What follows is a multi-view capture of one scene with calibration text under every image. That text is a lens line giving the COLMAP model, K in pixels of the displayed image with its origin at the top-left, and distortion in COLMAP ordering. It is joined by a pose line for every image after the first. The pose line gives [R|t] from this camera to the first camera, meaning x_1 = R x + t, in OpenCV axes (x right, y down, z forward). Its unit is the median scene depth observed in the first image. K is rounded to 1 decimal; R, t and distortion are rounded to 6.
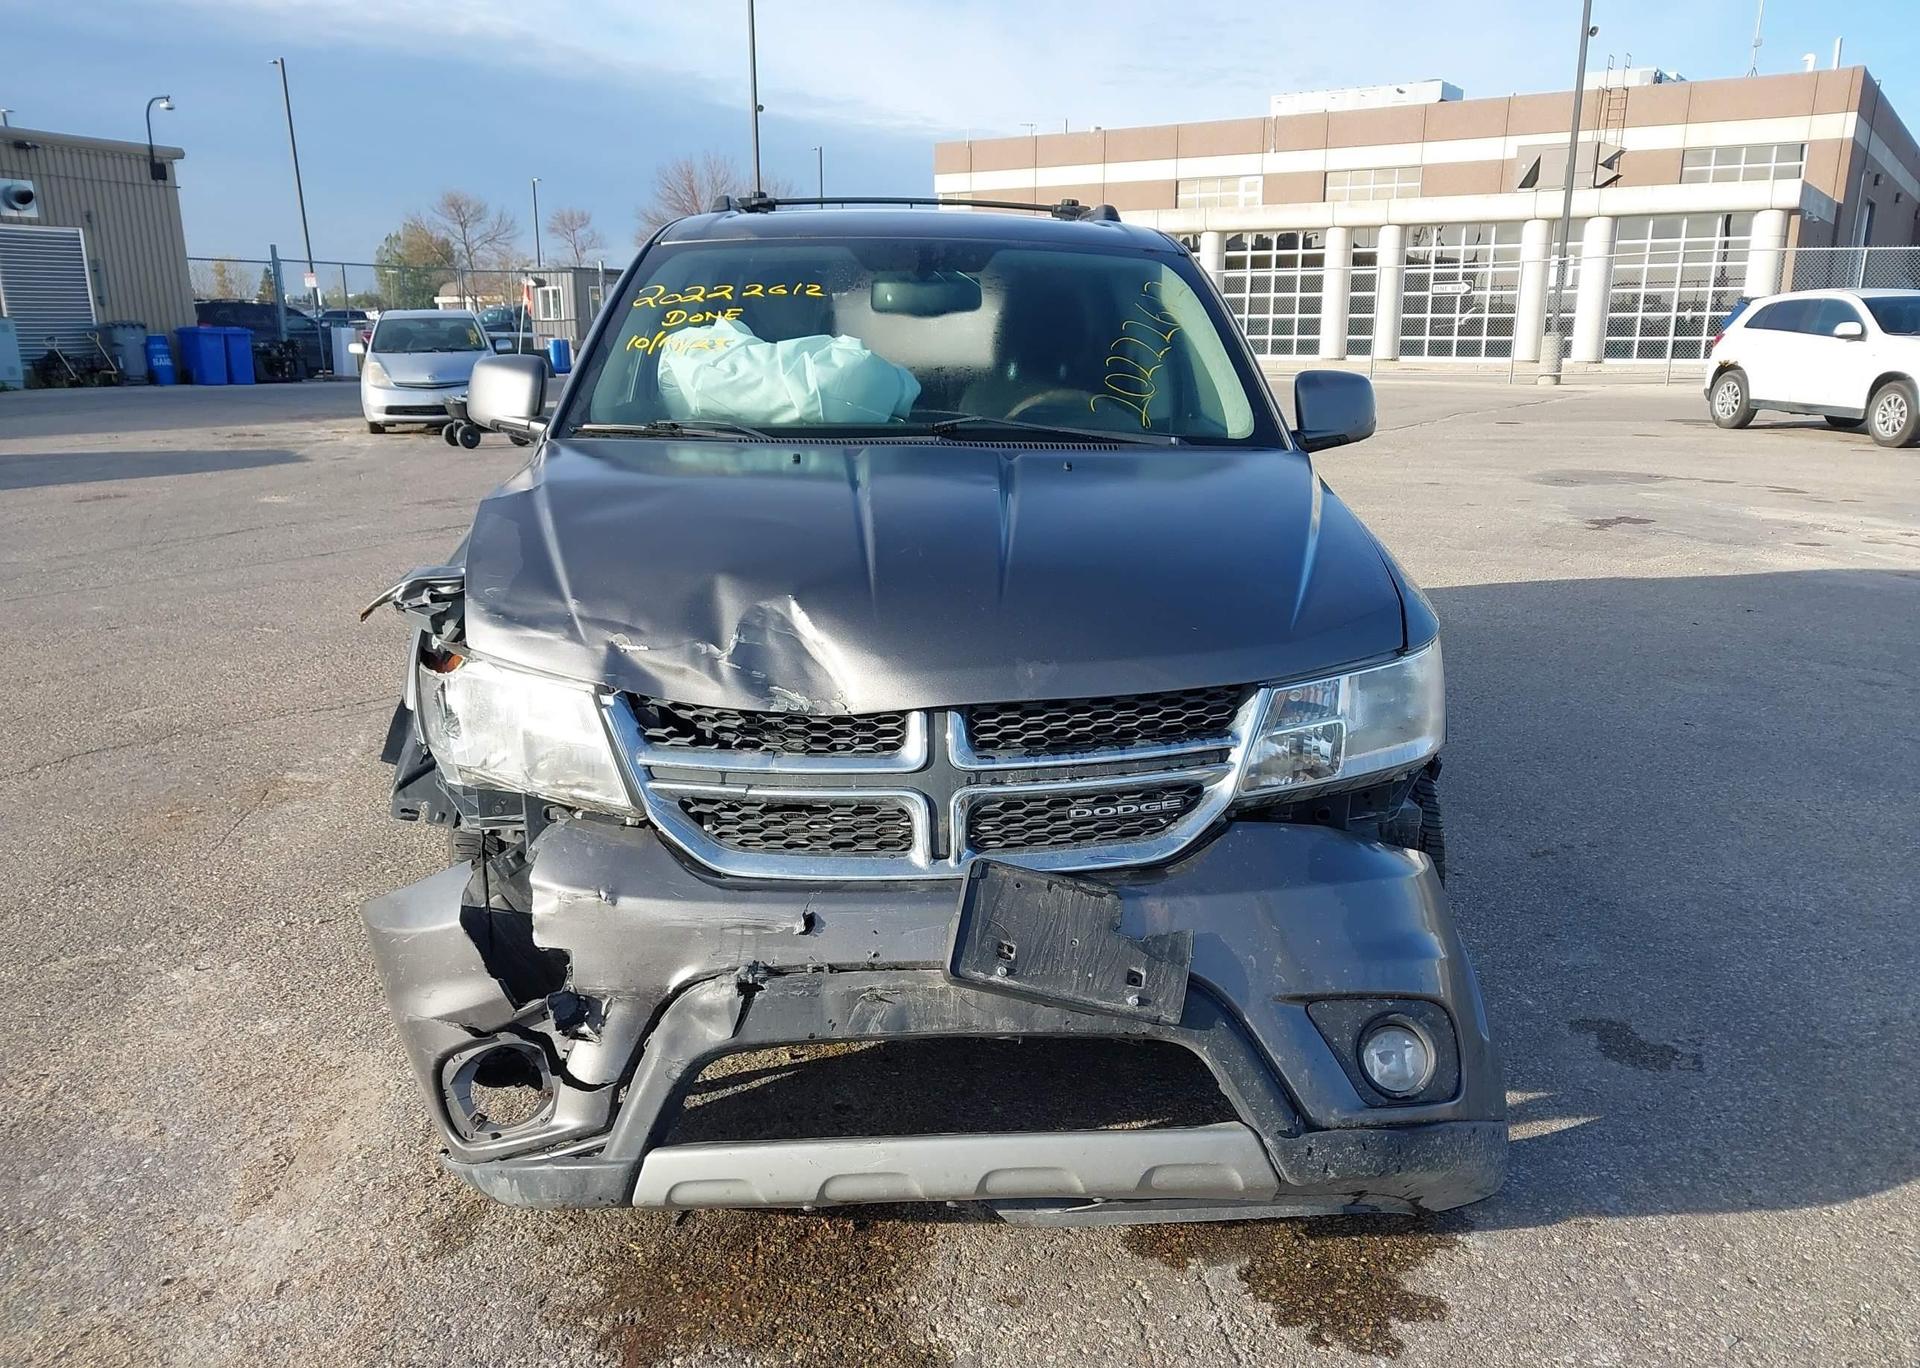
lens RADIAL K [[1556.8, 0, 948.2], [0, 1556.8, 651.3], [0, 0, 1]] dist [0.028782, -0.031717]
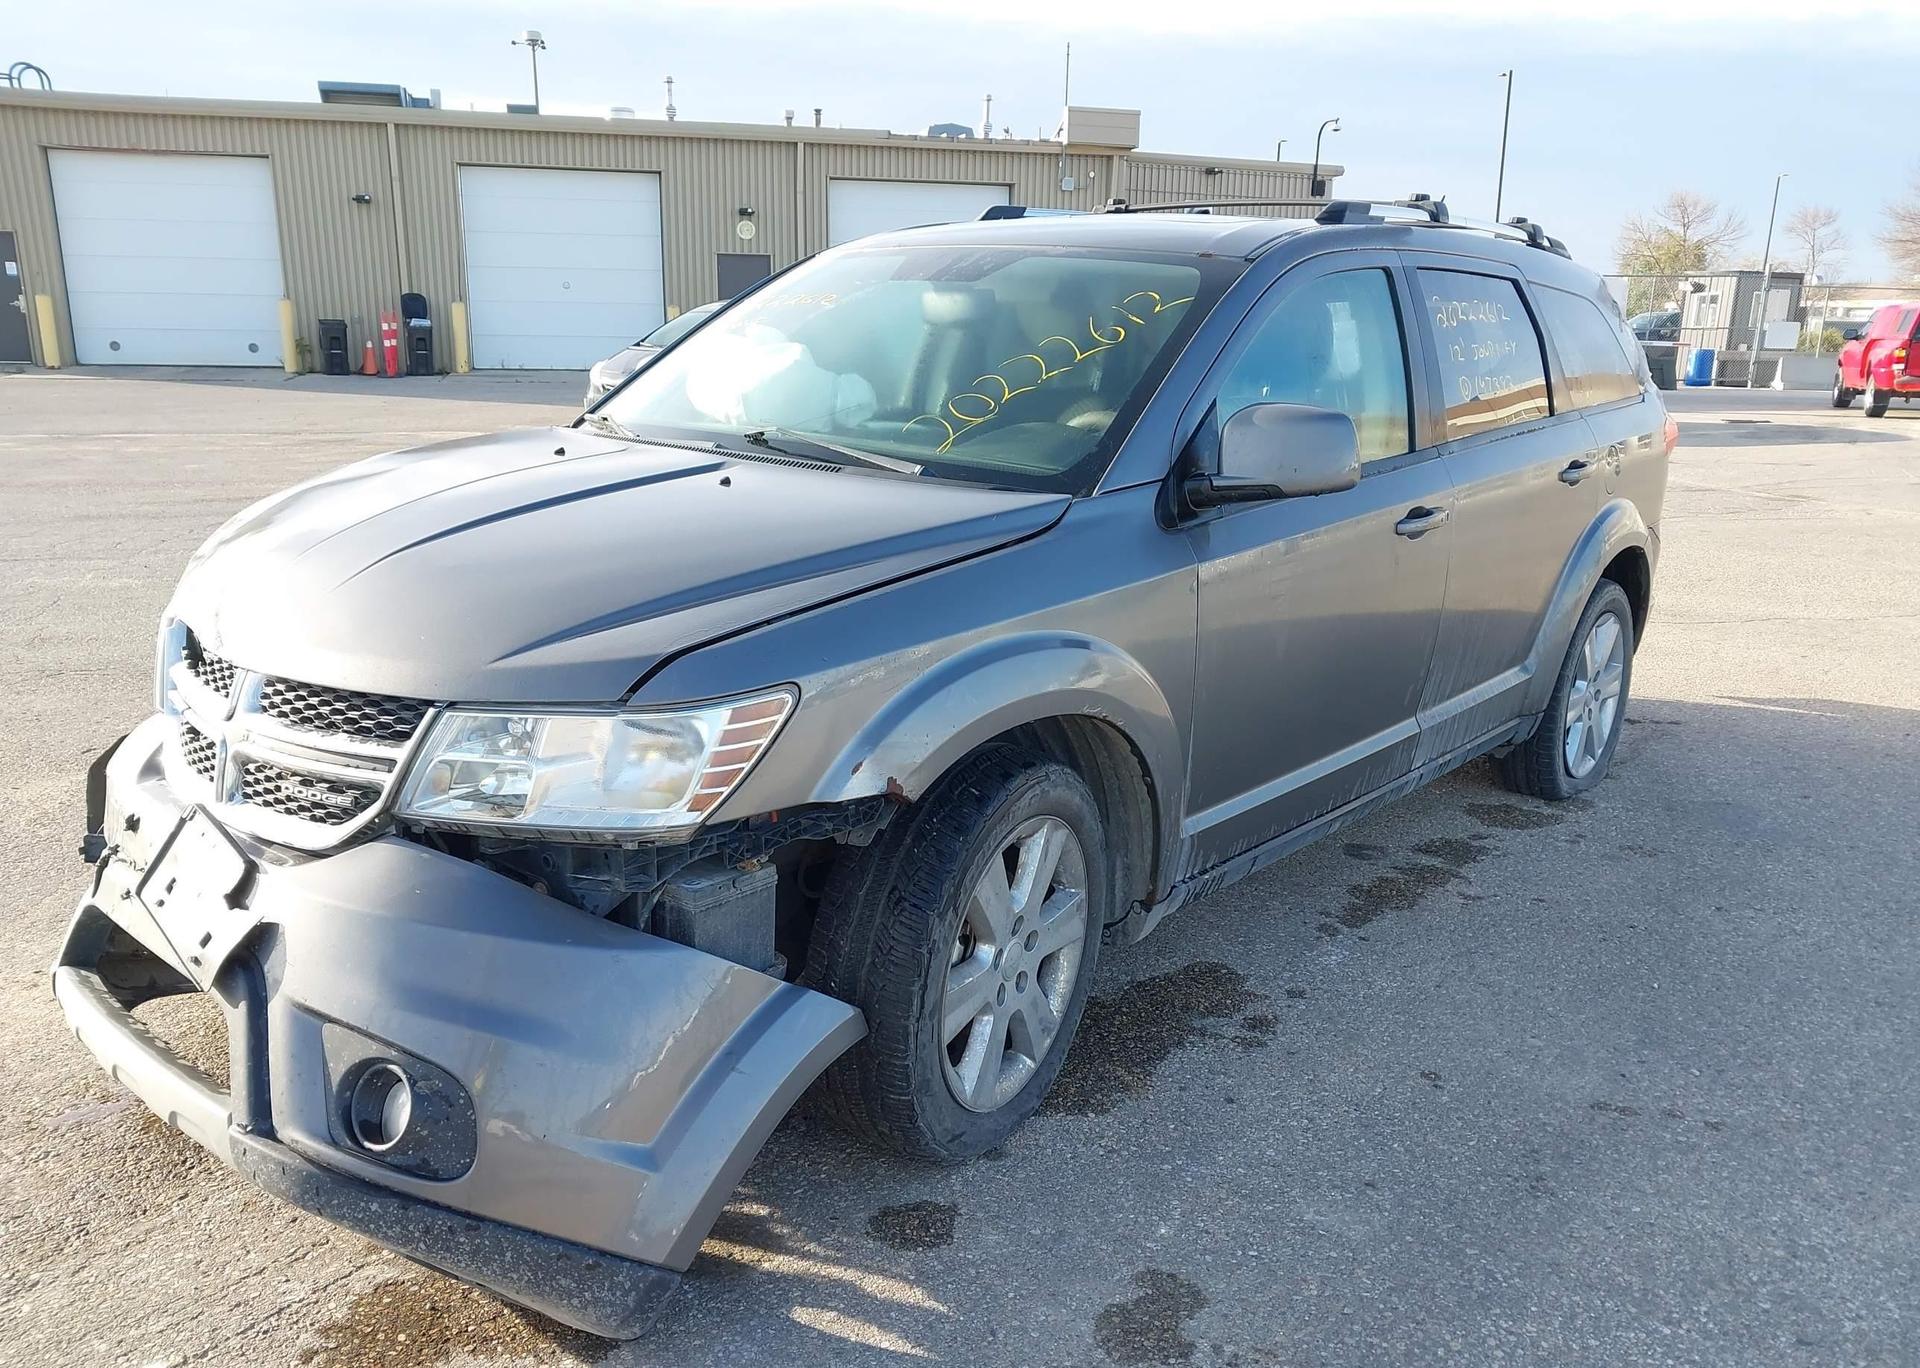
lens RADIAL K [[1556.8, 0, 994.1], [0, 1556.8, 636.9], [0, 0, 1]] dist [0.028782, -0.031717]
pose [[0.727073, 0.152929, -0.669312, 0.116607], [-0.160410, 0.985733, 0.050974, -0.013505], [0.667558, 0.070302, 0.741231, 0.052396]]
